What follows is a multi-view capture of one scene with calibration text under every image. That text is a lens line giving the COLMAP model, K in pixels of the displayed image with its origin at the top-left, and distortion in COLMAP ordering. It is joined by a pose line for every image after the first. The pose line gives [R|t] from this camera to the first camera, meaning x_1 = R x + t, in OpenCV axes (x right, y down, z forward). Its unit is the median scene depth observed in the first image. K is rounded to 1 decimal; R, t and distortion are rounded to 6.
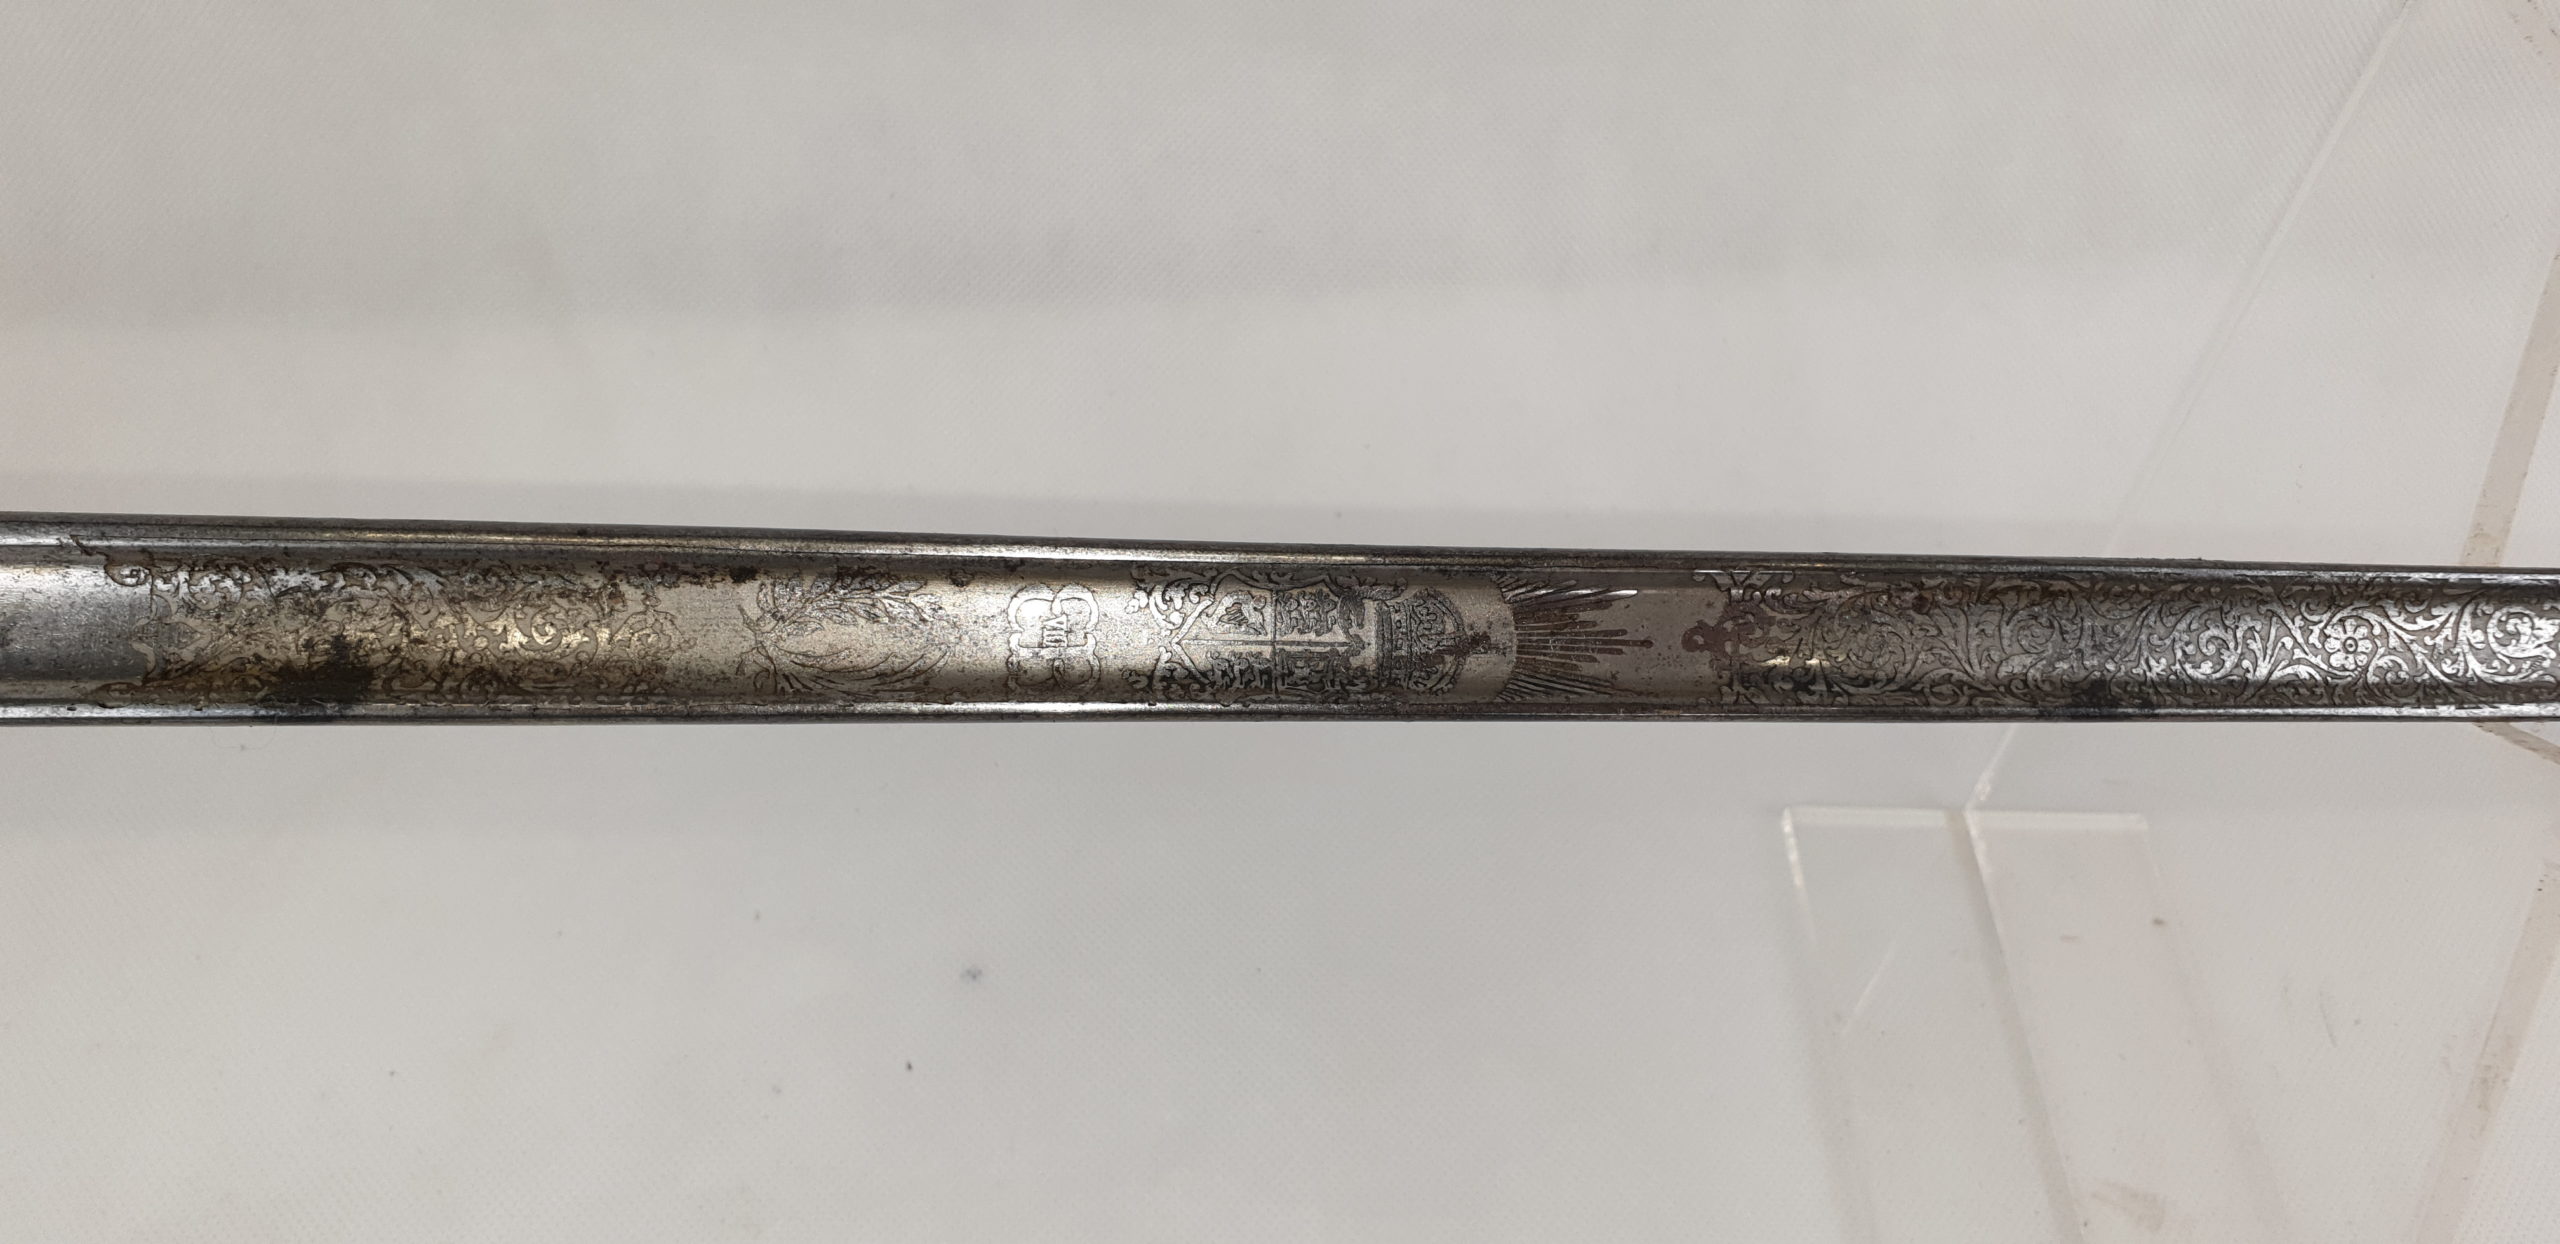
lens RADIAL K [[2118.4, 0, 1305.2], [0, 2118.4, 615.0], [0, 0, 1]] dist [0.008180, -0.002129]
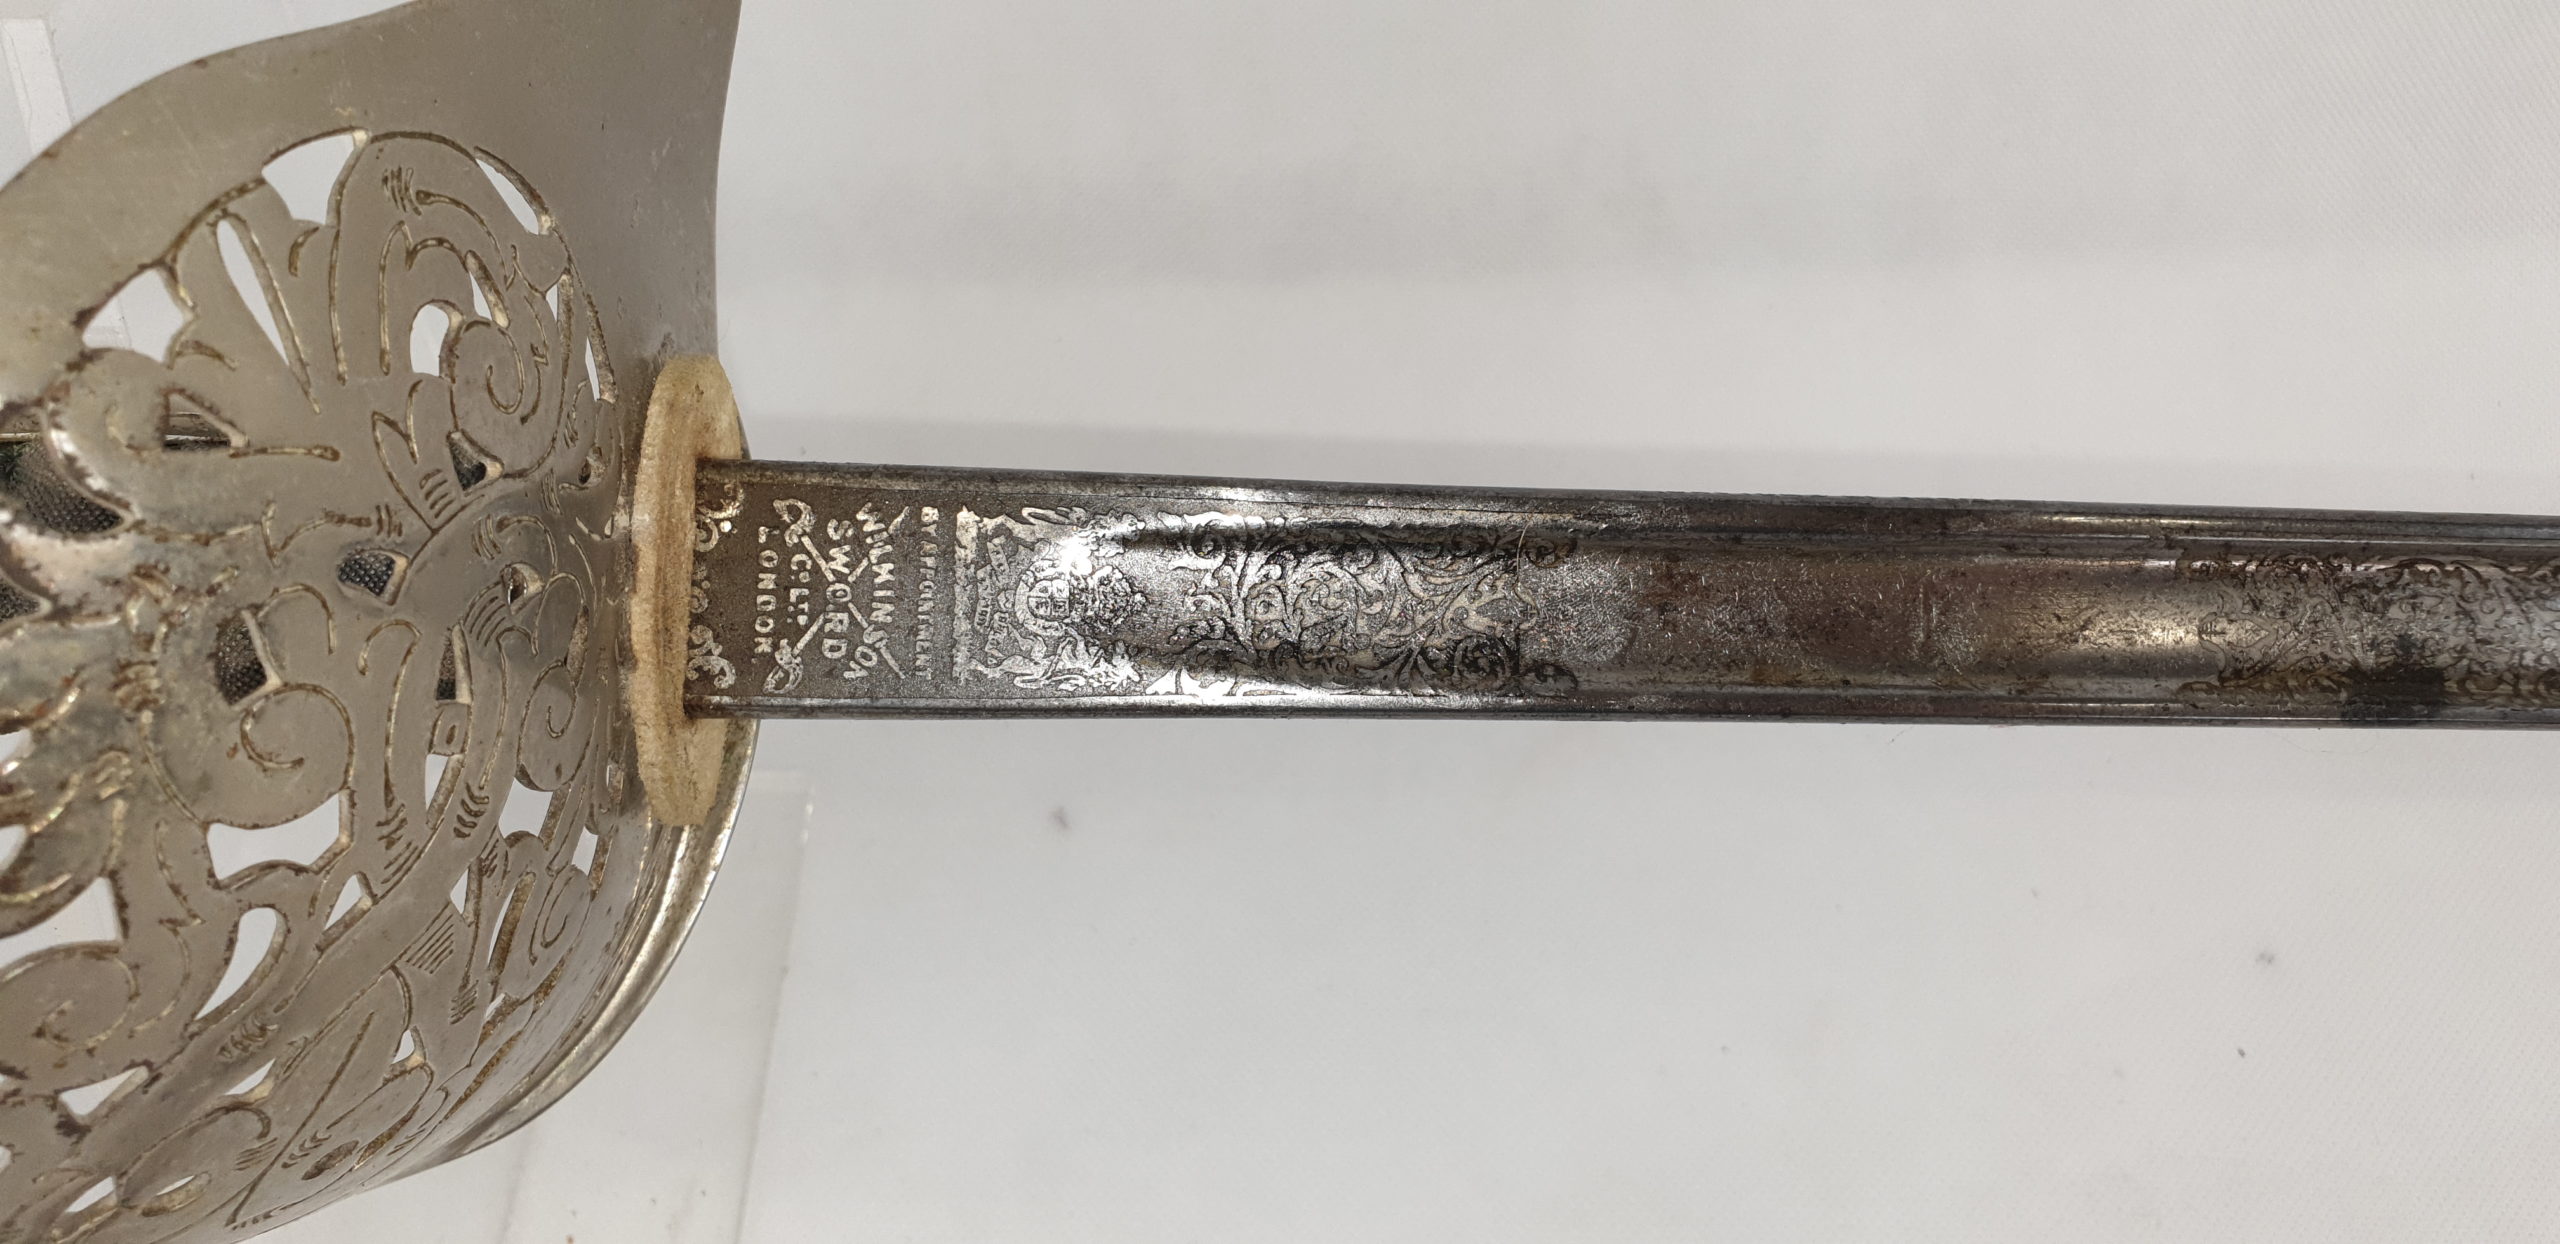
lens RADIAL K [[2118.4, 0, 1272.1], [0, 2118.4, 597.0], [0, 0, 1]] dist [0.008180, -0.002129]
pose [[0.996656, 0.012704, -0.080713, -0.879192], [-0.010532, 0.999572, 0.027280, -0.028044], [0.081025, -0.026339, 0.996364, -0.000188]]
